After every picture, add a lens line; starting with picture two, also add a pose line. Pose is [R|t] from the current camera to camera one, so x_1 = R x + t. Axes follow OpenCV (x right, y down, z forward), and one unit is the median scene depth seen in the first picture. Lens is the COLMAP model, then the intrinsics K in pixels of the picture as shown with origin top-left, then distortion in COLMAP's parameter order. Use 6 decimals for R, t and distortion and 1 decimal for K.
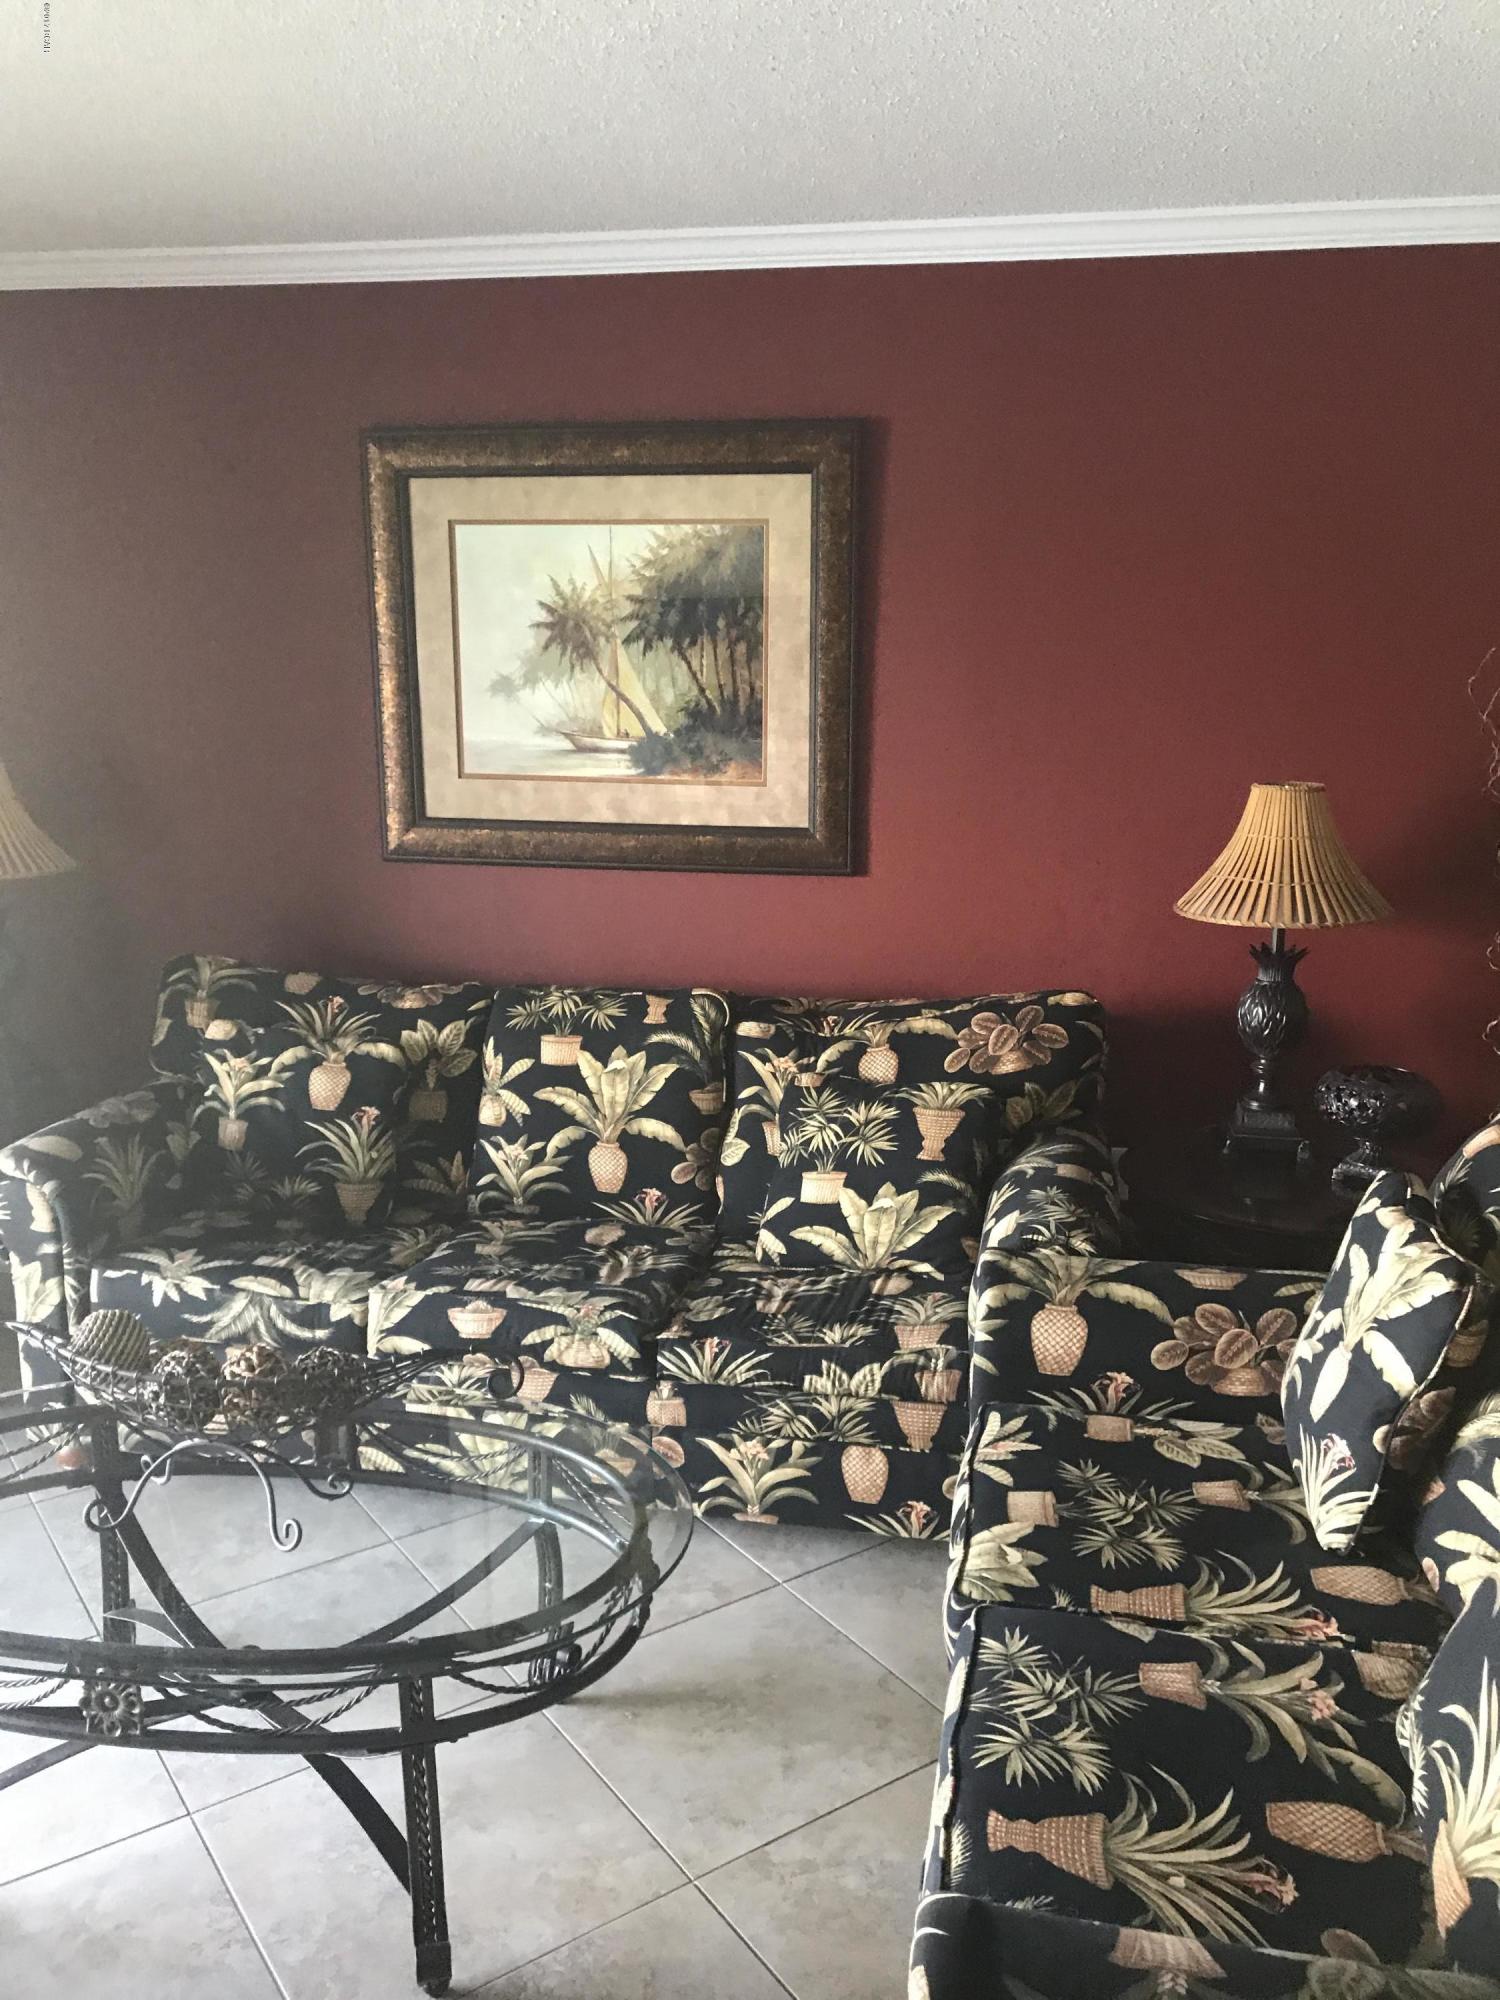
lens RADIAL K [[1633.2, 0, 750.8], [0, 1633.2, 985.7], [0, 0, 1]] dist [0.100682, -0.222689]
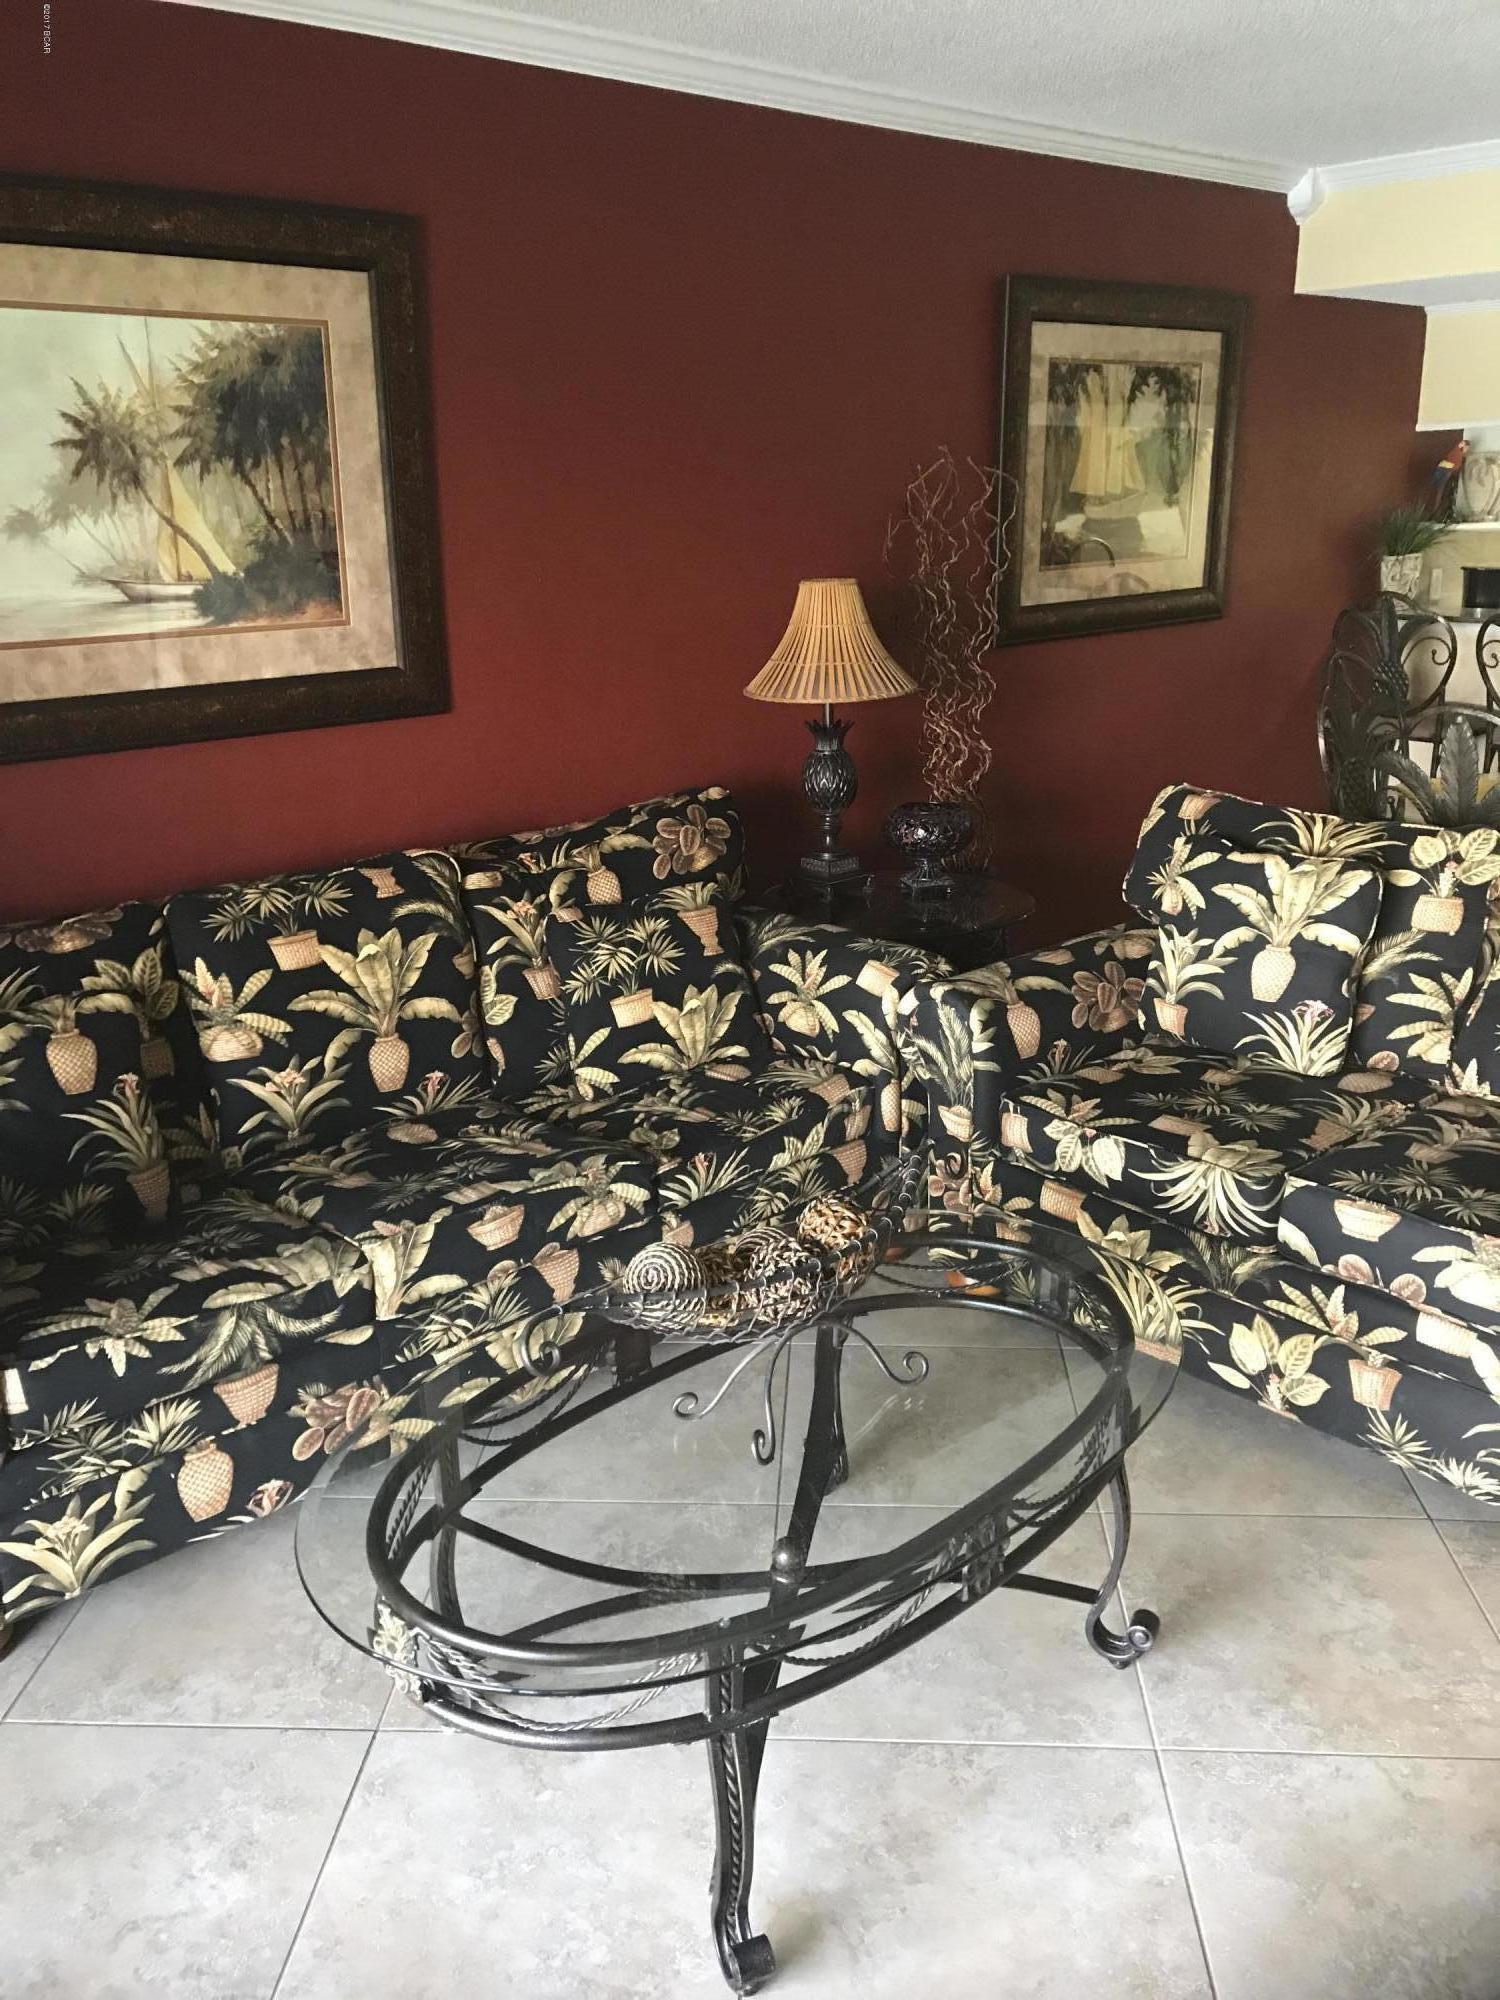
lens RADIAL K [[1655.6, 0, 750.0], [0, 1655.6, 1000.0], [0, 0, 1]] dist [0.107080, -0.244175]
pose [[0.608059, -0.248008, 0.754159, -0.641083], [0.179266, 0.968310, 0.173895, -0.045338], [-0.773387, 0.029457, 0.633249, 0.265224]]
